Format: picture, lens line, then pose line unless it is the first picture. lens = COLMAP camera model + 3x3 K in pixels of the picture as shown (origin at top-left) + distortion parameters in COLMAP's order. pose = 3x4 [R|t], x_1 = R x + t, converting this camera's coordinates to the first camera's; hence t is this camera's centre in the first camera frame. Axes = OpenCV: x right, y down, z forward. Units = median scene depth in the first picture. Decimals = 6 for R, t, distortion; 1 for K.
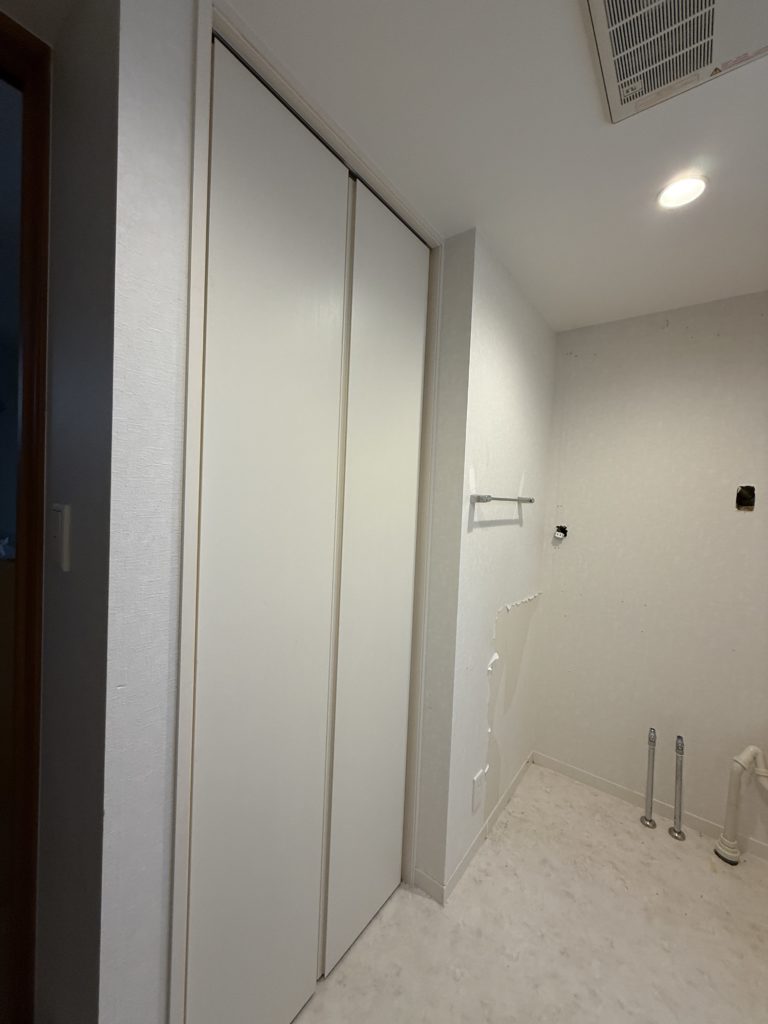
lens RADIAL K [[409.4, 0, 382.7], [0, 409.4, 509.3], [0, 0, 1]] dist [-0.000918, -0.000017]
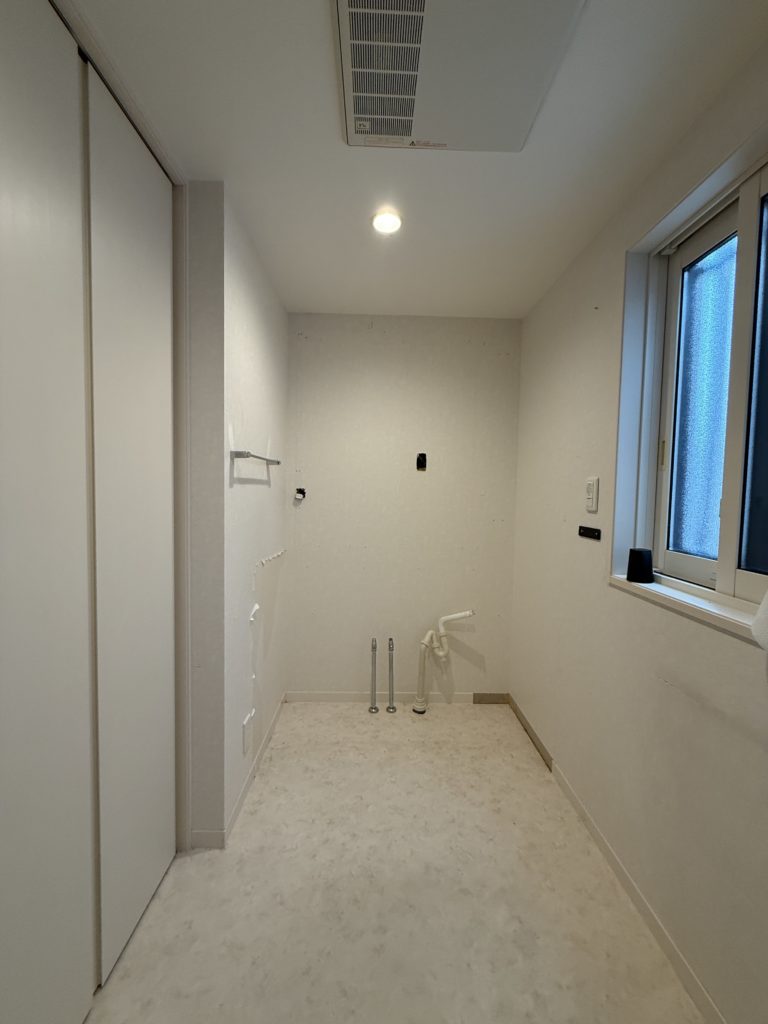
lens RADIAL K [[409.4, 0, 386.1], [0, 409.4, 511.4], [0, 0, 1]] dist [-0.000918, -0.000017]
pose [[0.781161, -0.062623, 0.621181, -0.116231], [0.034564, 0.997769, 0.057121, 0.064802], [-0.623373, -0.023150, 0.781582, -0.046377]]
